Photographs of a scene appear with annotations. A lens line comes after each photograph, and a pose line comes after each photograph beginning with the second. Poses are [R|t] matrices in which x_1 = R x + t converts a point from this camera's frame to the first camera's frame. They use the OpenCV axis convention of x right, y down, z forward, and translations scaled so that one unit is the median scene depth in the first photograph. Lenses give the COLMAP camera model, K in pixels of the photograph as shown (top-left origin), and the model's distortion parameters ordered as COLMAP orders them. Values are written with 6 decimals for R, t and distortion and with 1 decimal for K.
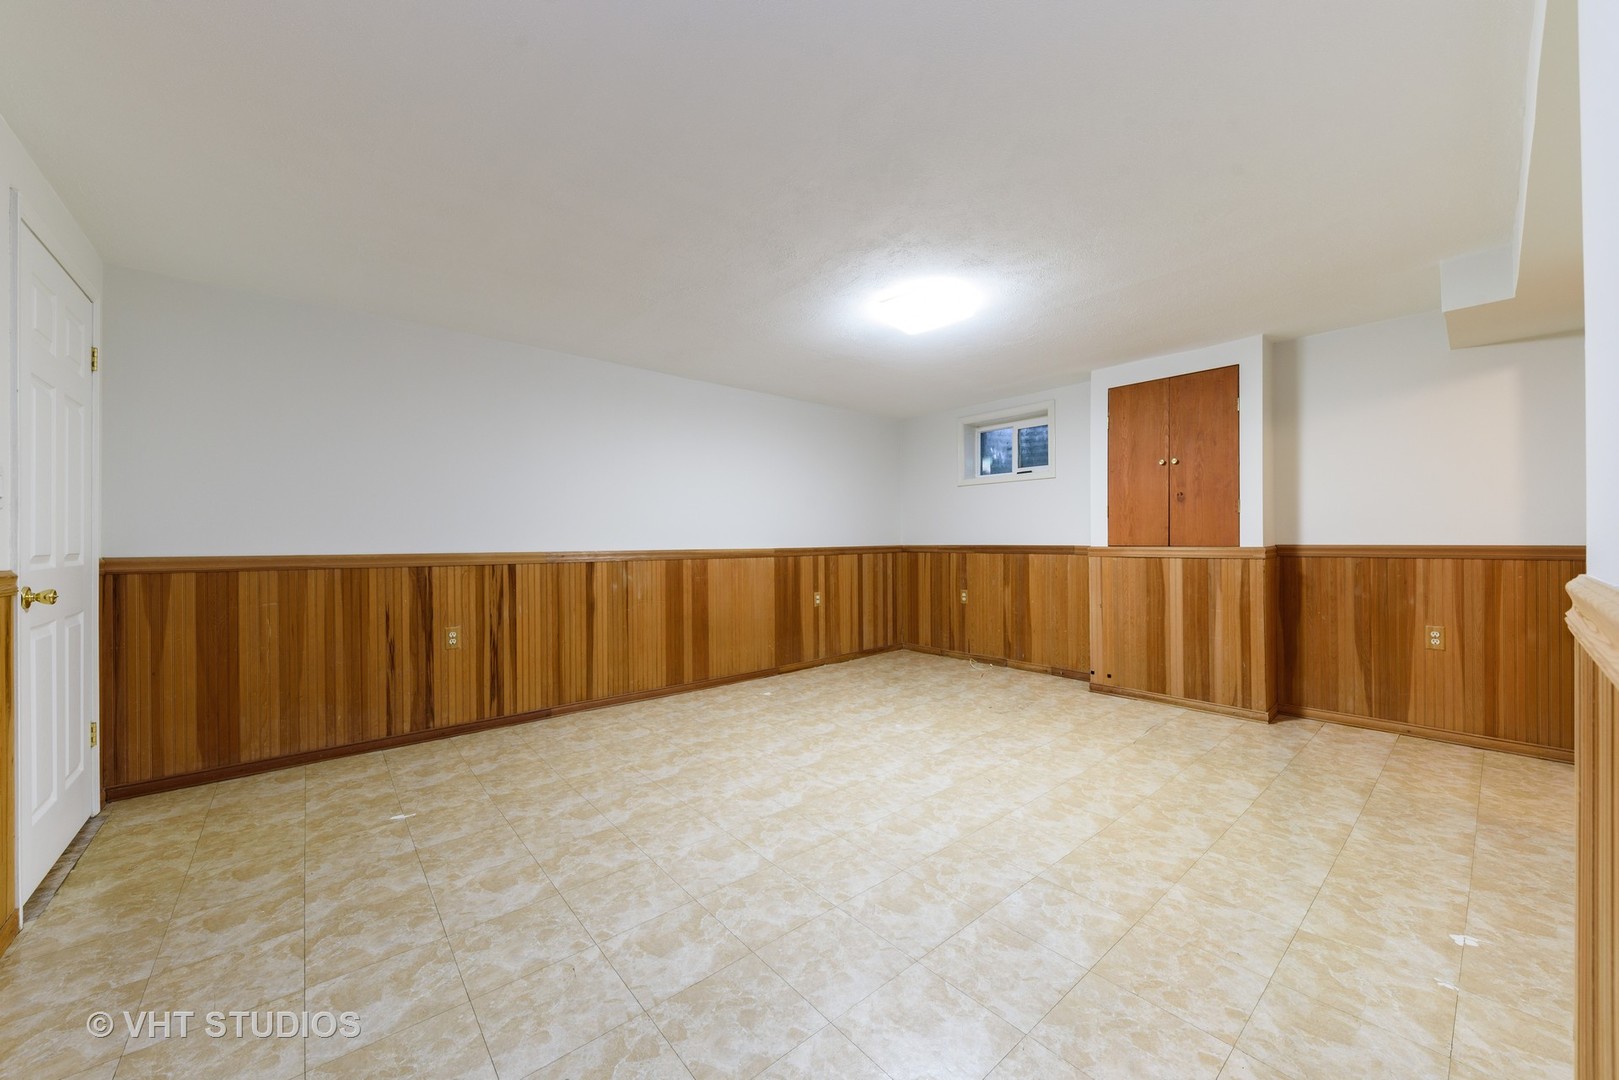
lens RADIAL K [[575.9, 0, 809.5], [0, 575.9, 540.0], [0, 0, 1]] dist [0.007979, -0.000101]
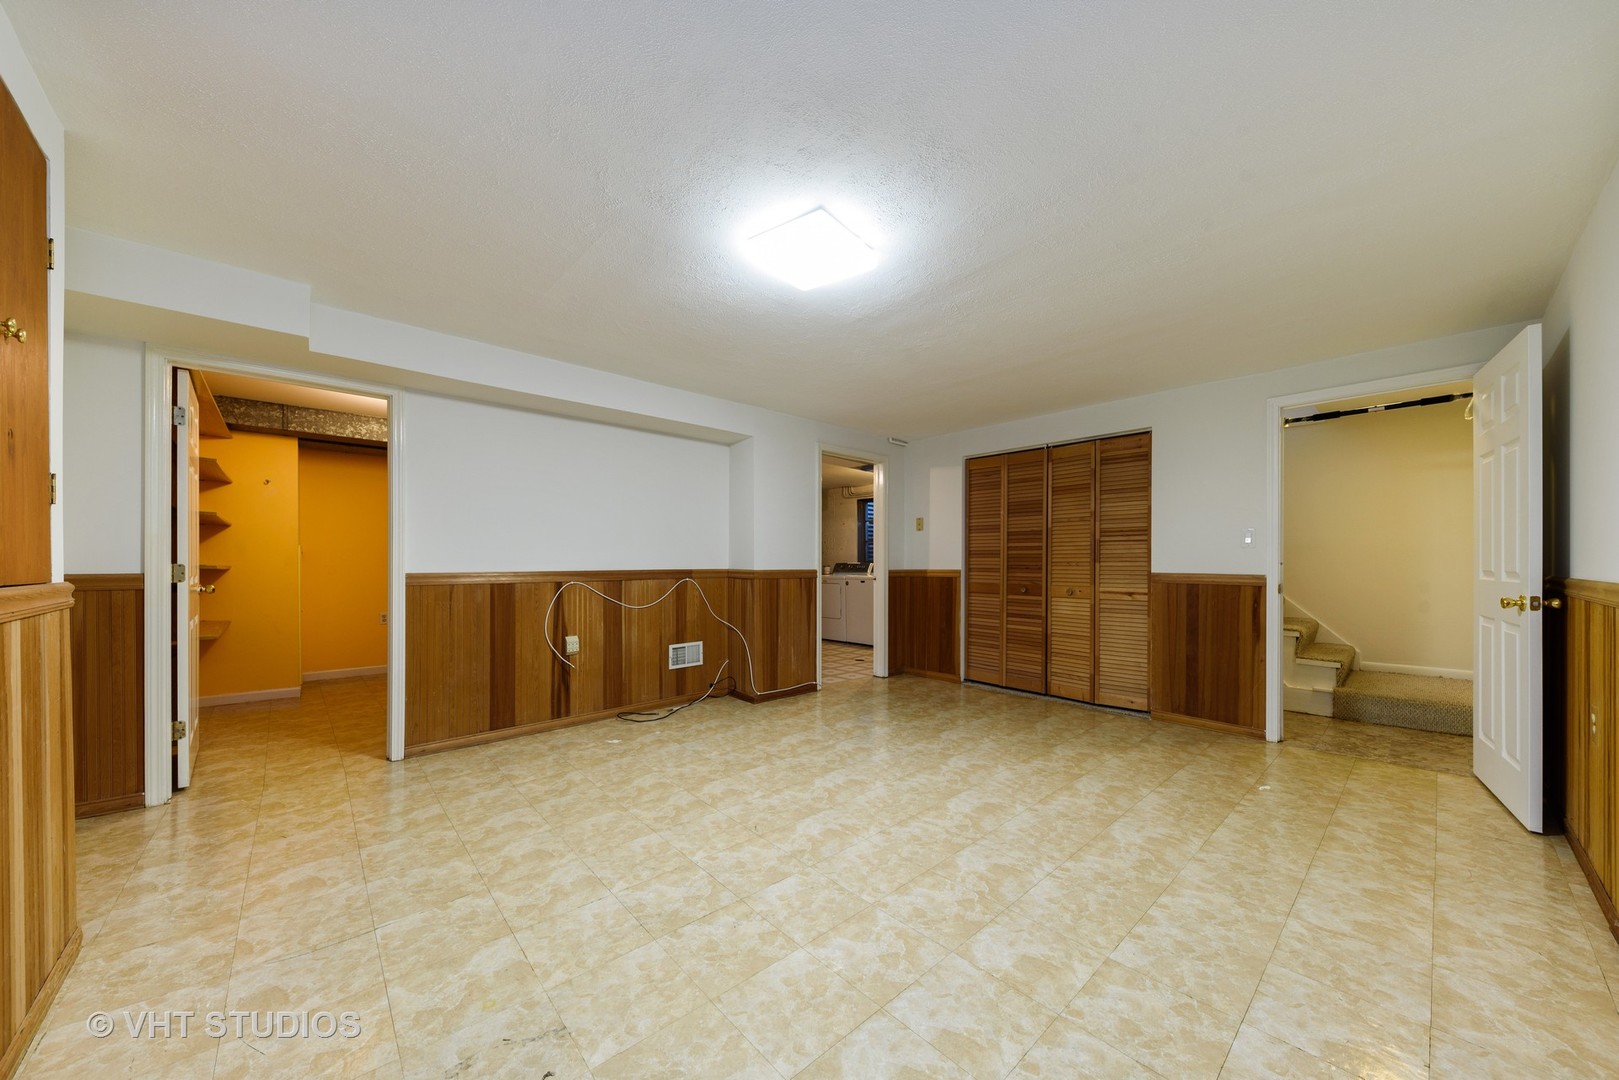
lens RADIAL K [[554.9, 0, 803.2], [0, 554.9, 560.8], [0, 0, 1]] dist [0.052441, 0.000014]
pose [[-0.999952, 0.004051, -0.008895, 0.262576], [0.004092, 0.999981, -0.004555, -0.002305], [0.008876, -0.004592, -0.999950, 2.054669]]
